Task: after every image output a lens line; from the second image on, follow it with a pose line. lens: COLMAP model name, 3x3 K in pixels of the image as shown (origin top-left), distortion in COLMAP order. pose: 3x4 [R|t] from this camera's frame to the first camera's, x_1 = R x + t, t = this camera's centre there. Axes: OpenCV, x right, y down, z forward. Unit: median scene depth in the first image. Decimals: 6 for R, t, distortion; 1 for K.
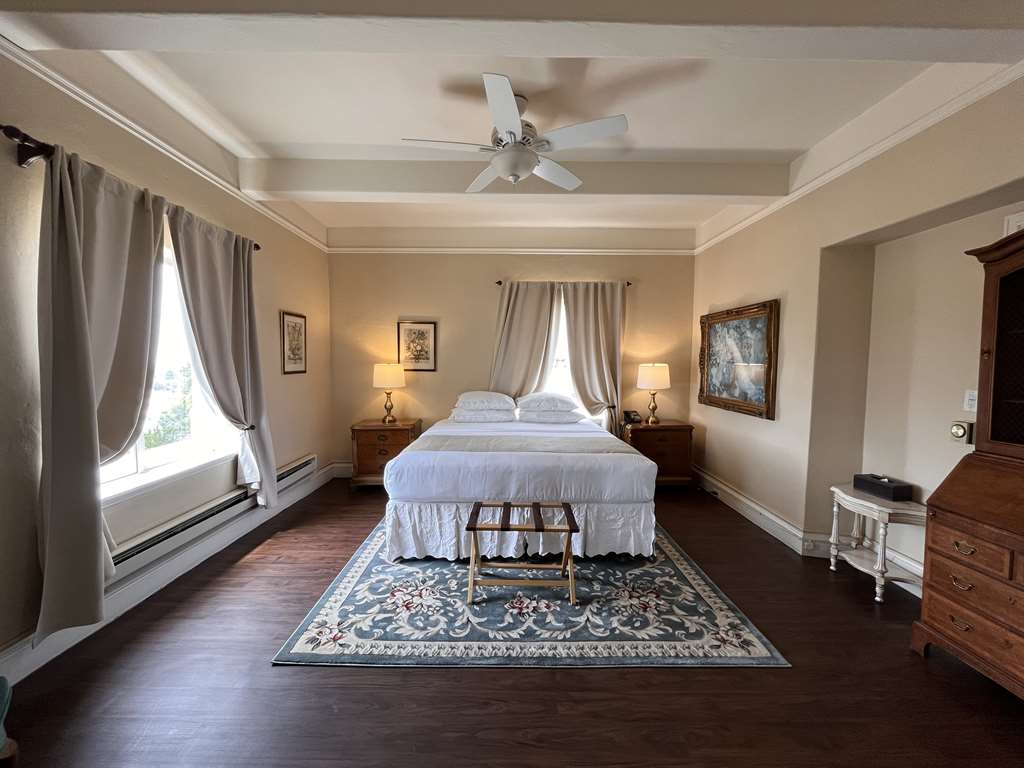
lens RADIAL K [[413.7, 0, 510.3], [0, 413.7, 384.0], [0, 0, 1]] dist [-0.003451, 0.000168]
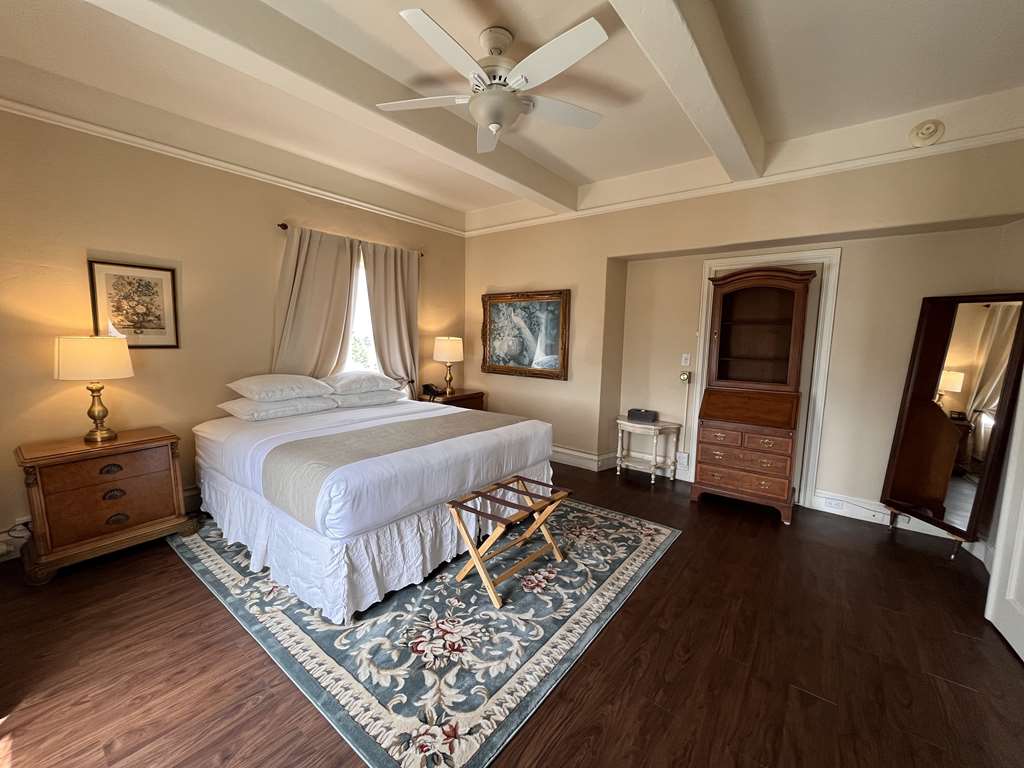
lens RADIAL K [[413.7, 0, 510.3], [0, 413.7, 384.0], [0, 0, 1]] dist [-0.003451, 0.000168]
pose [[0.624757, -0.085718, 0.776100, -0.626411], [0.031007, 0.995896, 0.085033, -0.025177], [-0.780203, -0.029060, 0.624851, 0.366752]]
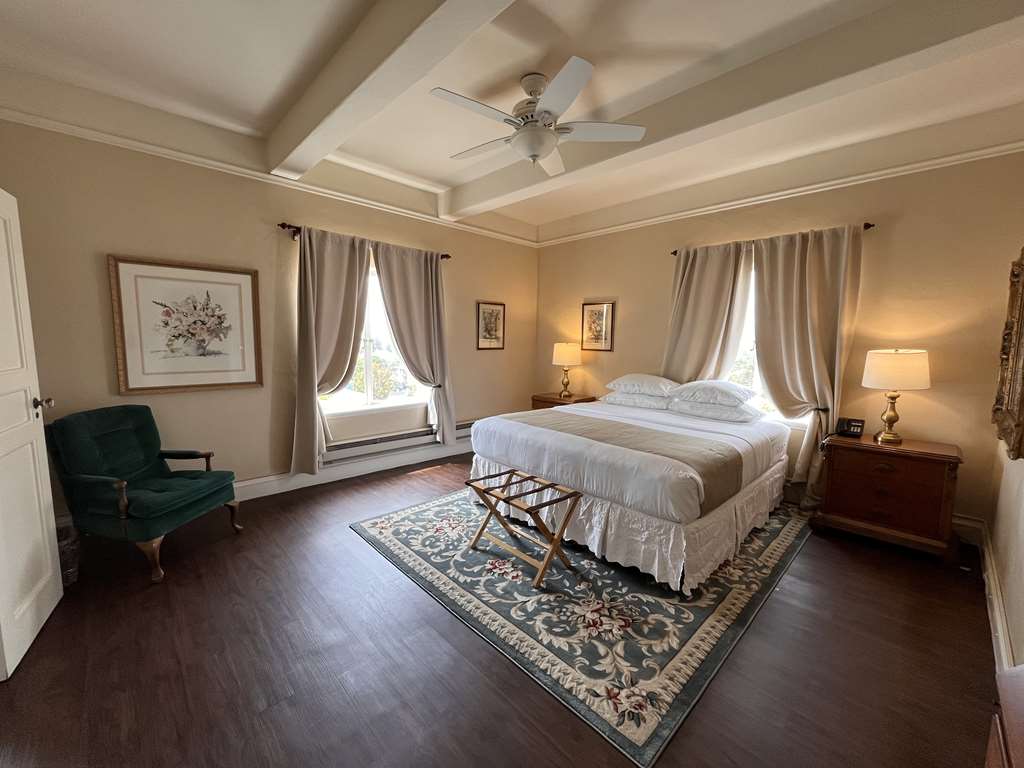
lens RADIAL K [[413.7, 0, 510.3], [0, 413.7, 384.0], [0, 0, 1]] dist [-0.003451, 0.000168]
pose [[0.684983, 0.085128, -0.723569, 0.666556], [-0.052369, 0.996334, 0.067643, -0.013345], [0.726675, -0.008441, 0.686930, 0.234971]]
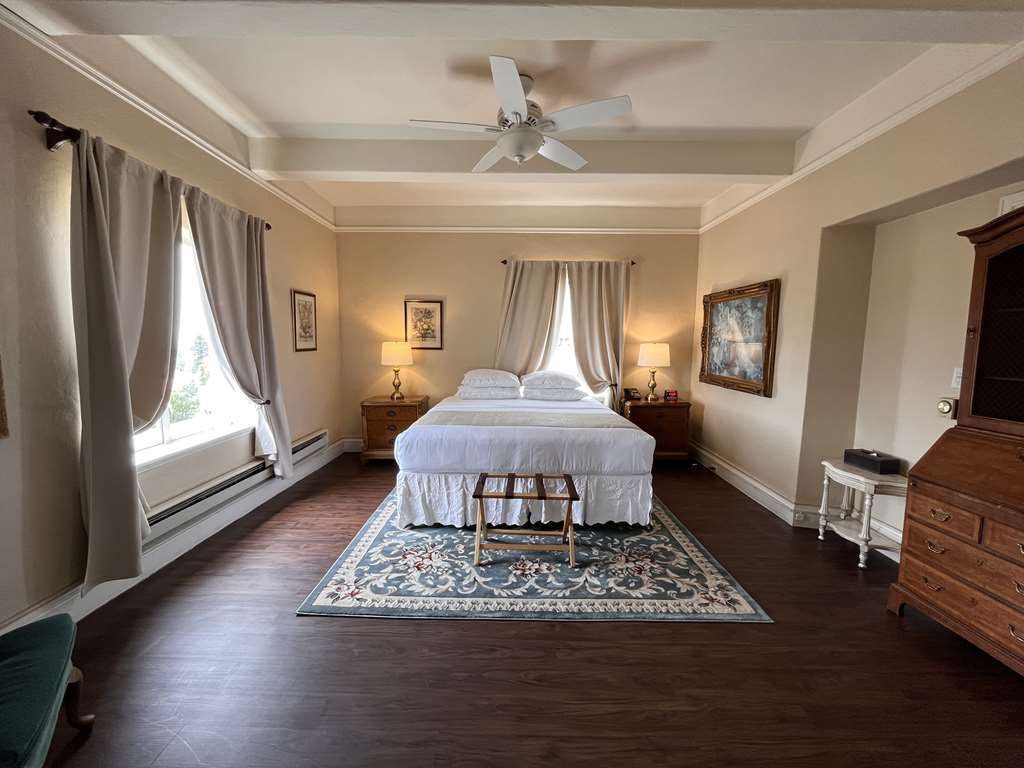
lens RADIAL K [[413.7, 0, 510.3], [0, 413.7, 384.0], [0, 0, 1]] dist [-0.003451, 0.000168]
pose [[0.999925, 0.004271, -0.011489, 0.000594], [-0.003712, 0.998832, 0.048180, 0.007610], [0.011681, -0.048134, 0.998773, -0.040577]]
